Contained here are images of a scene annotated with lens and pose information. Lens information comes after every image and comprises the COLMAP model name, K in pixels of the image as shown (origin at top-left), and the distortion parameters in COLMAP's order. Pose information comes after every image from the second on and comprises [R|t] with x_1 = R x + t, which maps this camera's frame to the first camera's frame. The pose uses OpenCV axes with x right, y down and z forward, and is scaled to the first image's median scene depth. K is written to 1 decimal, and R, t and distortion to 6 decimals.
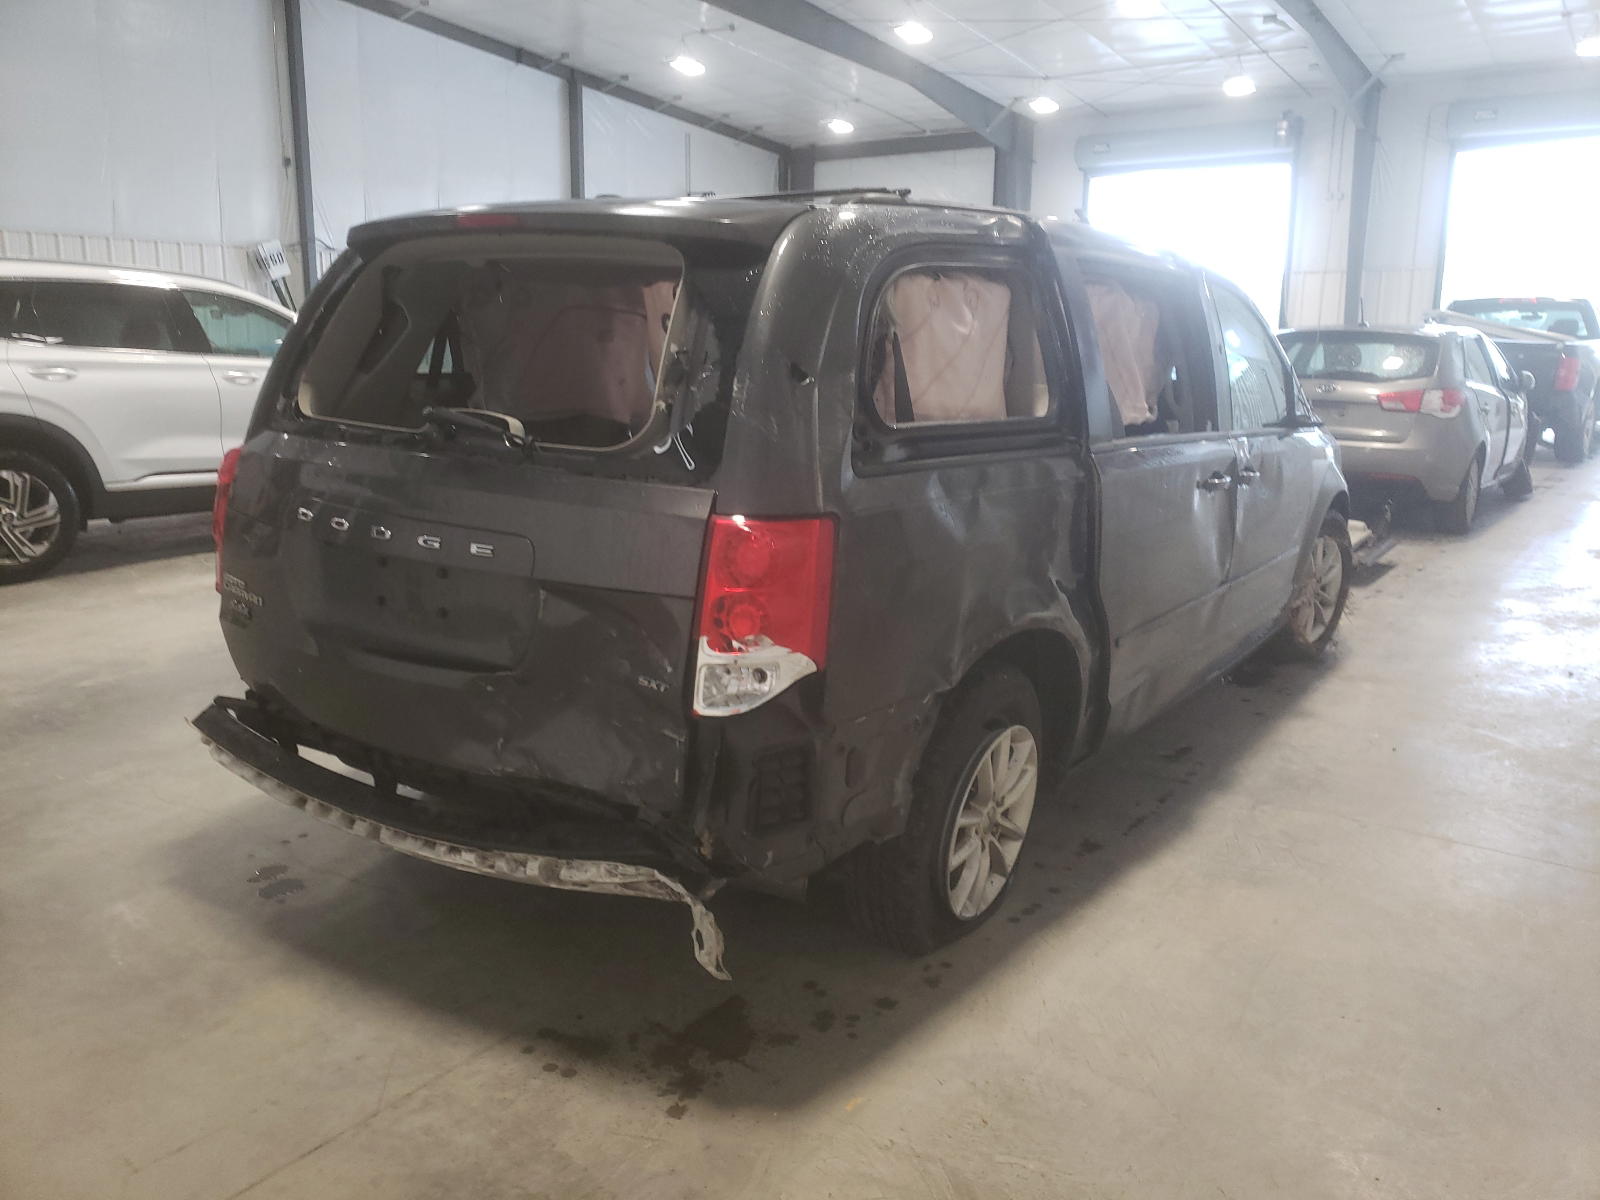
lens RADIAL K [[1206.0, 0, 791.9], [0, 1206.0, 597.0], [0, 0, 1]] dist [0.007433, 0.009649]
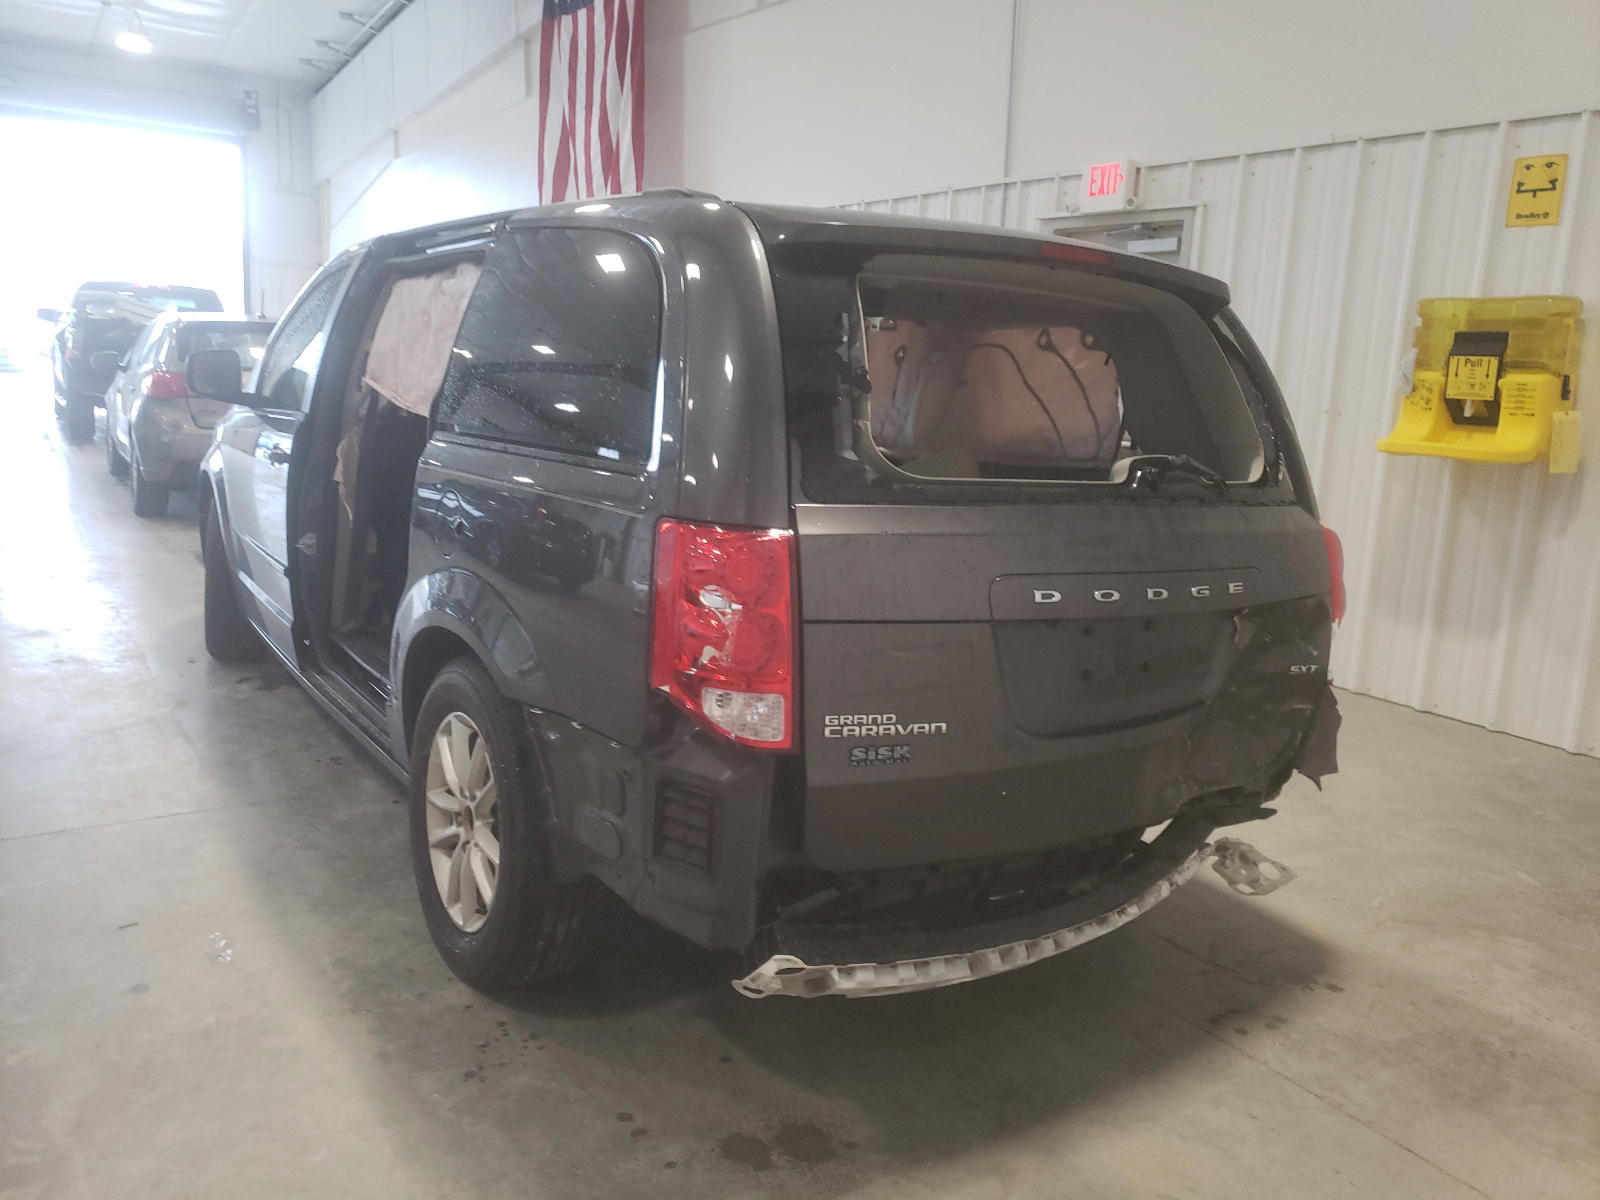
lens RADIAL K [[1206.0, 0, 791.4], [0, 1206.0, 593.7], [0, 0, 1]] dist [0.007433, 0.009649]
pose [[0.388085, -0.168639, 0.906063, -1.314389], [0.148544, 0.981708, 0.119094, -0.209324], [-0.909574, 0.088371, 0.406037, 0.897006]]
